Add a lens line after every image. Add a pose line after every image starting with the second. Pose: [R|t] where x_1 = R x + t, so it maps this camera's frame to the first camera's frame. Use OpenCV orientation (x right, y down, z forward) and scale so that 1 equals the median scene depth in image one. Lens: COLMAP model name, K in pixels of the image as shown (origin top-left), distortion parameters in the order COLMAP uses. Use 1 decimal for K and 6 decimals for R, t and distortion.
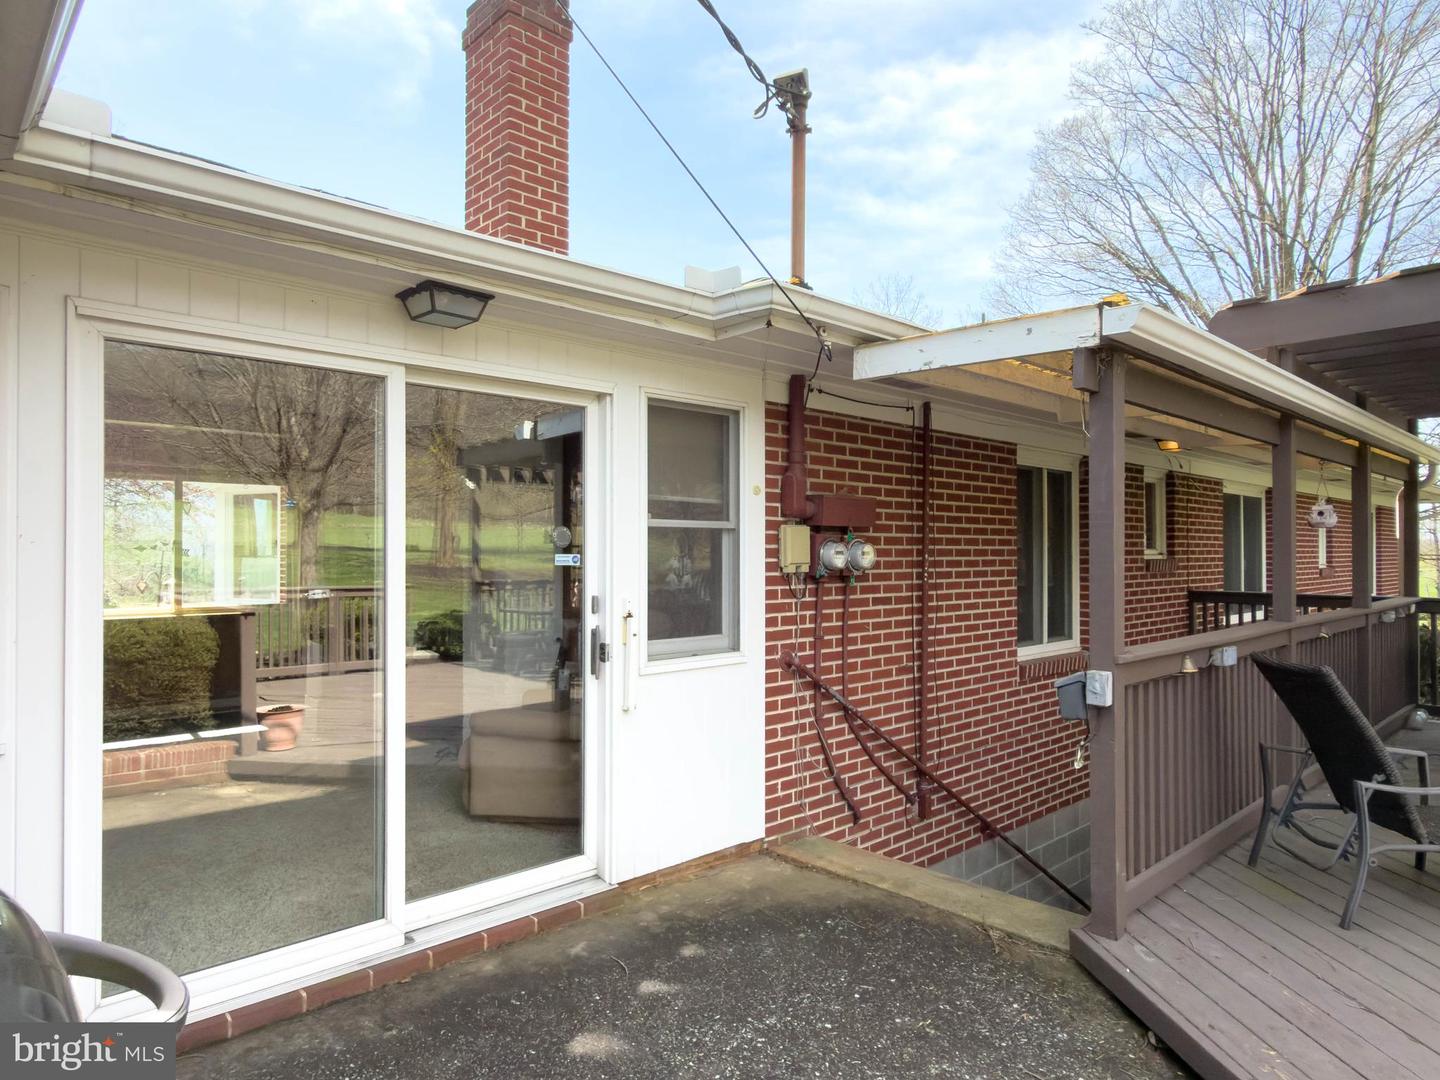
lens RADIAL K [[884.5, 0, 720.0], [0, 884.5, 541.5], [0, 0, 1]] dist [-0.000050, -0.000005]
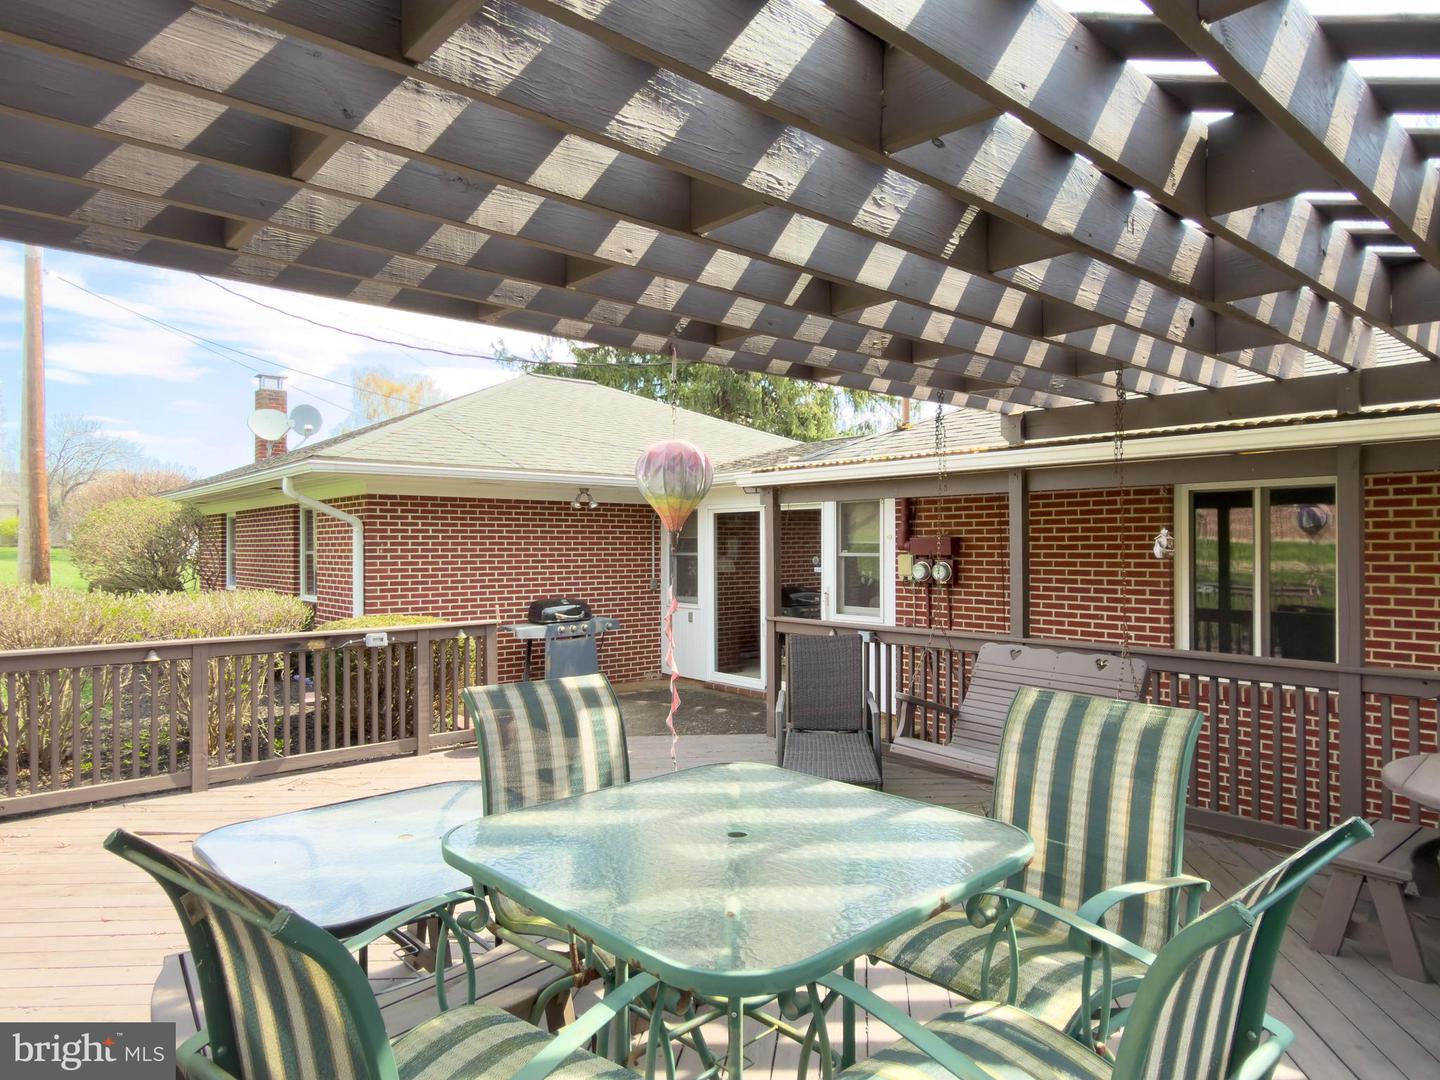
lens RADIAL K [[884.5, 0, 719.8], [0, 884.5, 544.9], [0, 0, 1]] dist [-0.000050, -0.000005]
pose [[-0.043555, -0.003611, -0.999044, 1.984186], [0.012450, 0.999914, -0.004157, -0.036204], [0.998973, -0.012619, -0.043507, 0.691360]]
